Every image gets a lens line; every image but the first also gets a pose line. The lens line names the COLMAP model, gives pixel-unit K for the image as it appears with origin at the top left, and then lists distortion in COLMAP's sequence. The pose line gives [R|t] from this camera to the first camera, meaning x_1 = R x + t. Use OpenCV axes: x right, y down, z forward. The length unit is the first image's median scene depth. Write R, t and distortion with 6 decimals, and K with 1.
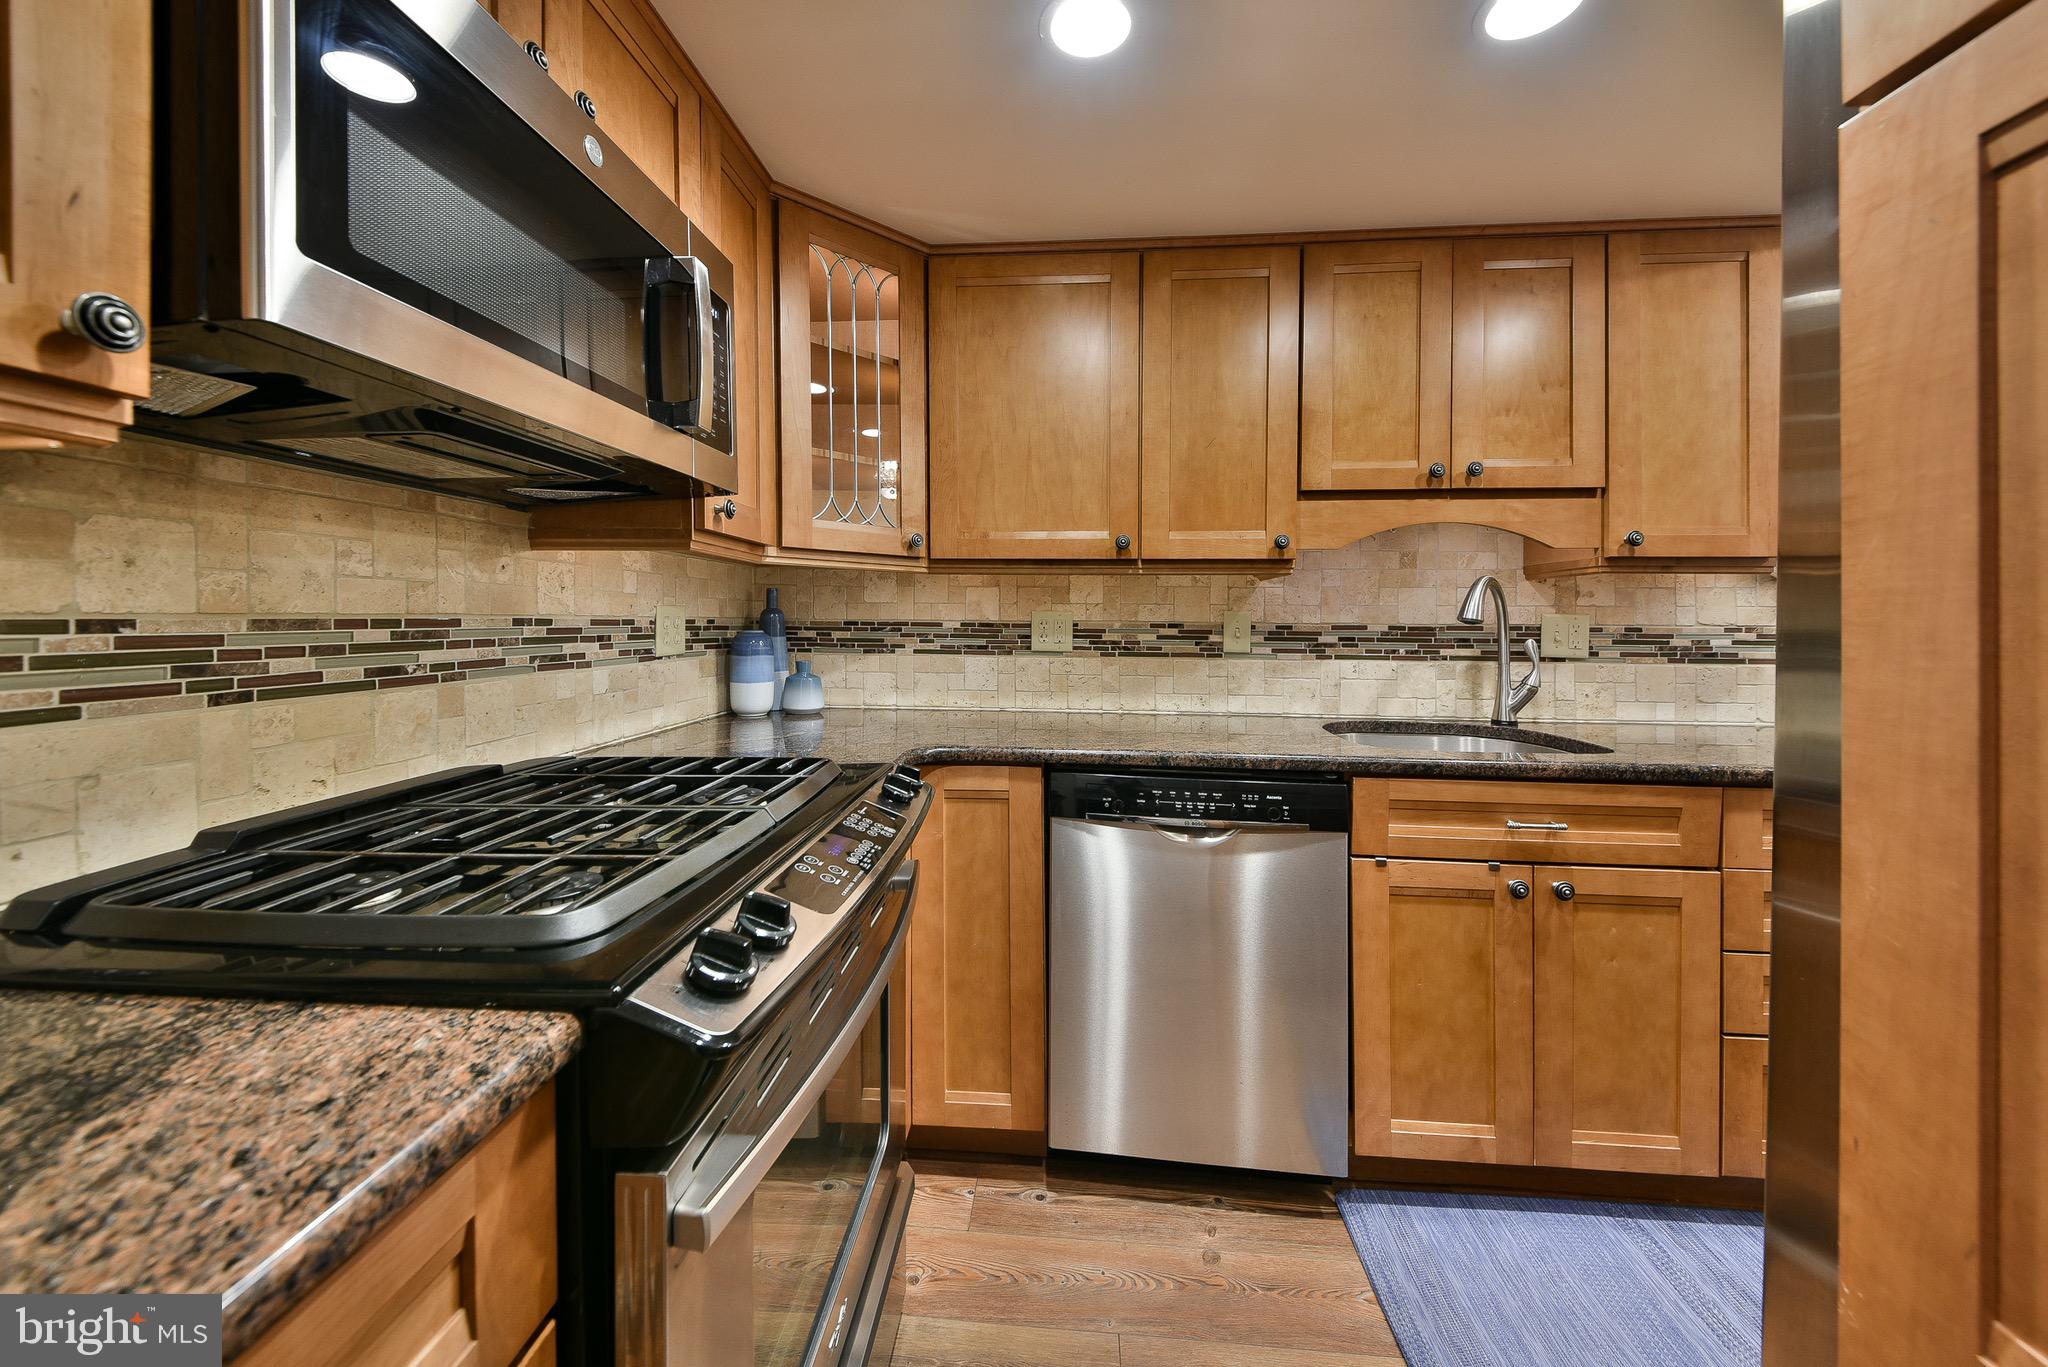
lens RADIAL K [[732.8, 0, 1022.1], [0, 732.8, 620.1], [0, 0, 1]] dist [0.005740, -0.004621]
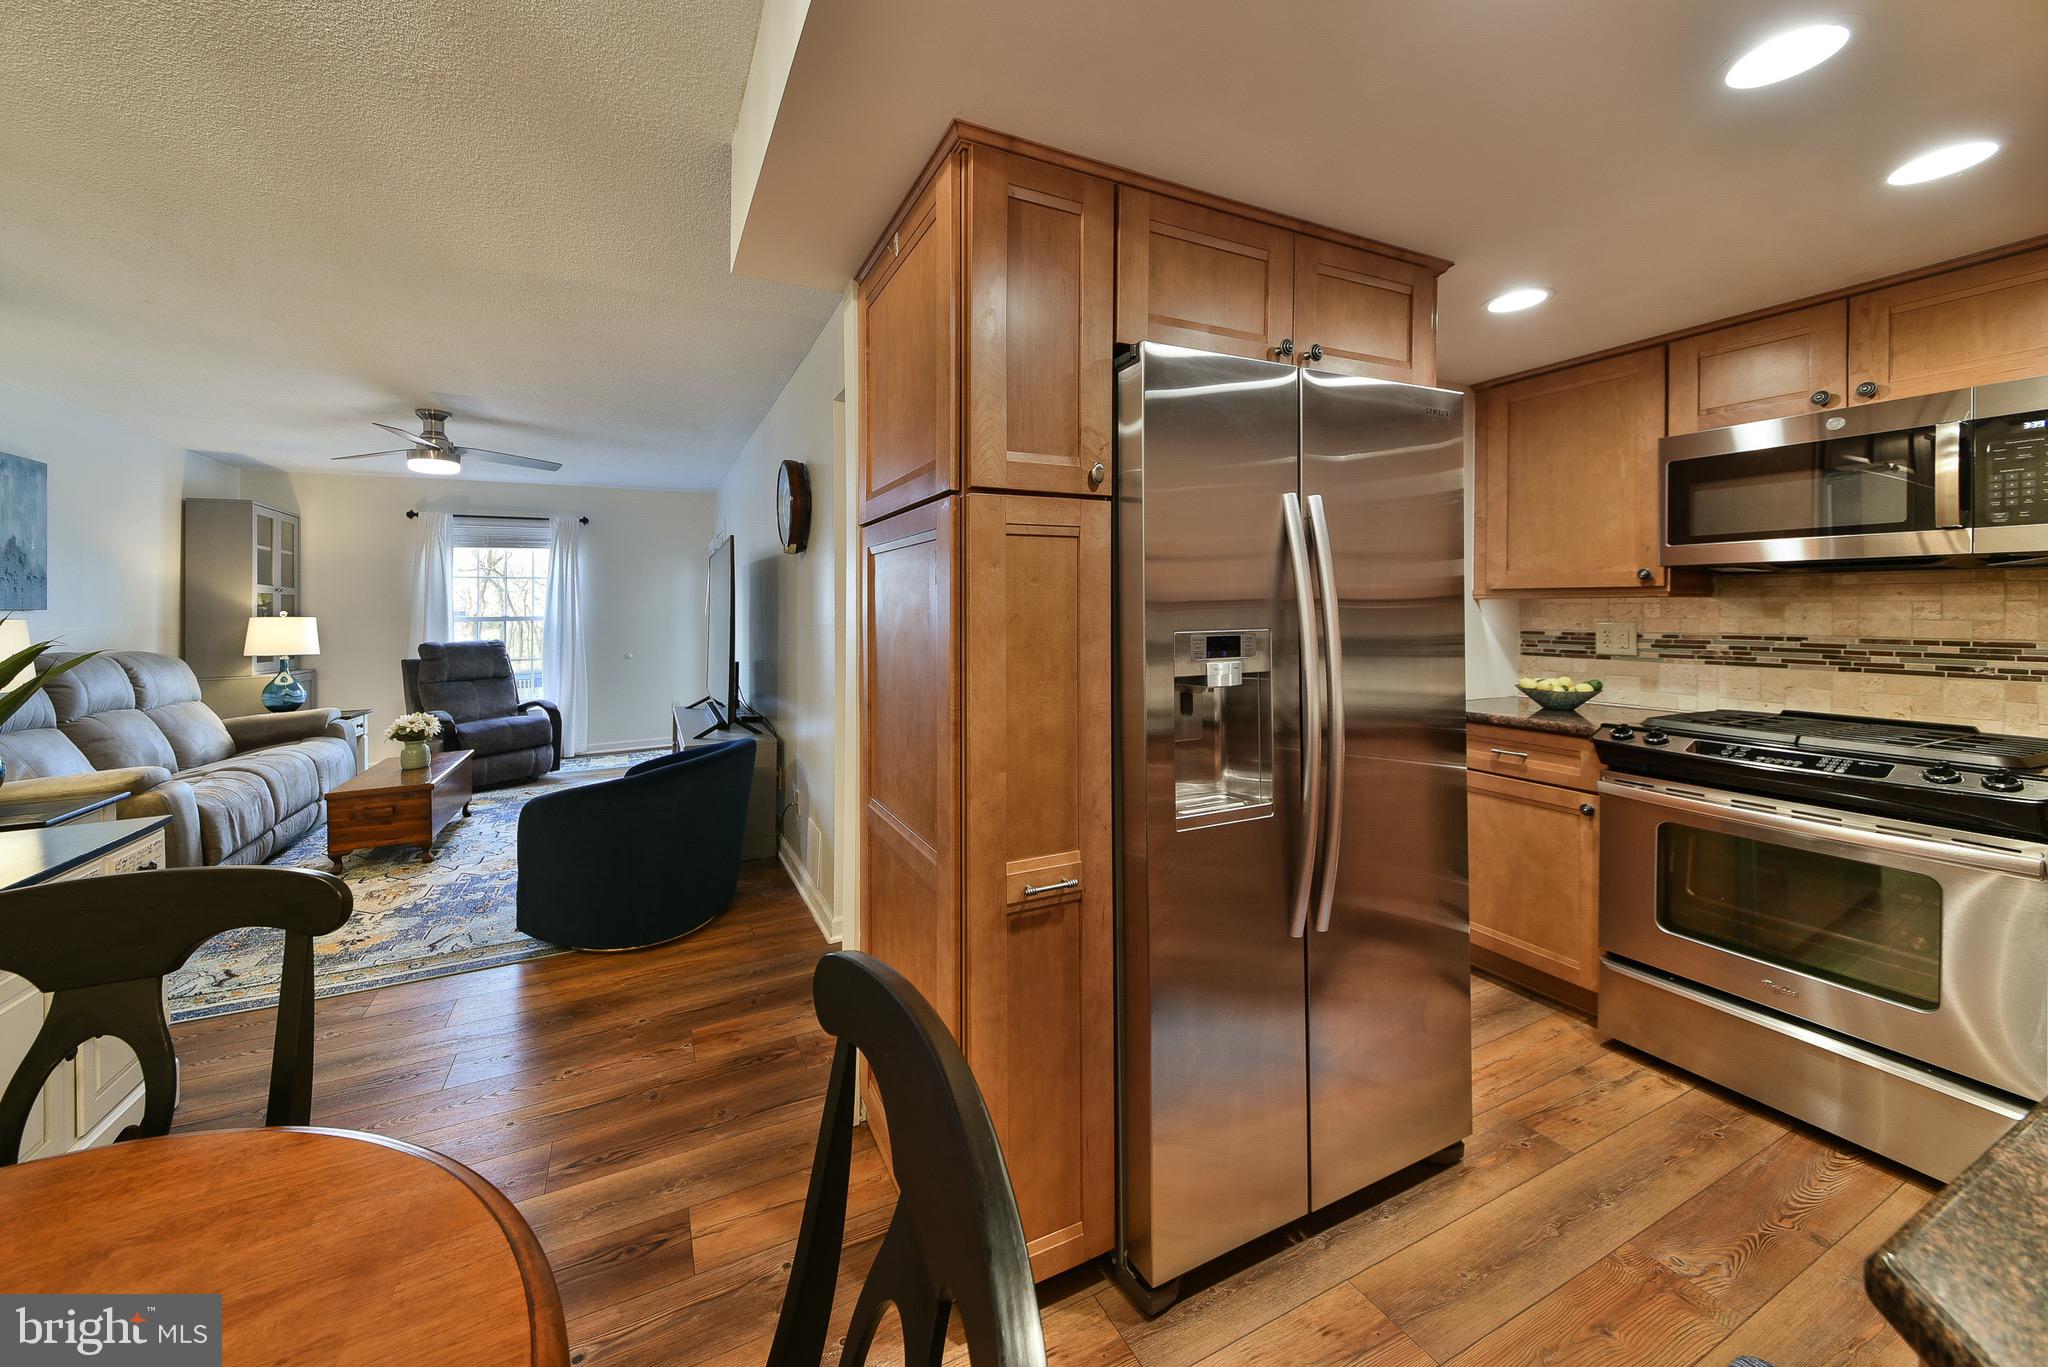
lens RADIAL K [[732.8, 0, 960.5], [0, 732.8, 612.9], [0, 0, 1]] dist [0.005740, -0.004621]
pose [[-0.879357, 0.003601, -0.476149, 1.298850], [-0.002106, 0.999932, 0.011452, -0.051348], [0.476157, 0.011073, -0.879290, 0.807430]]
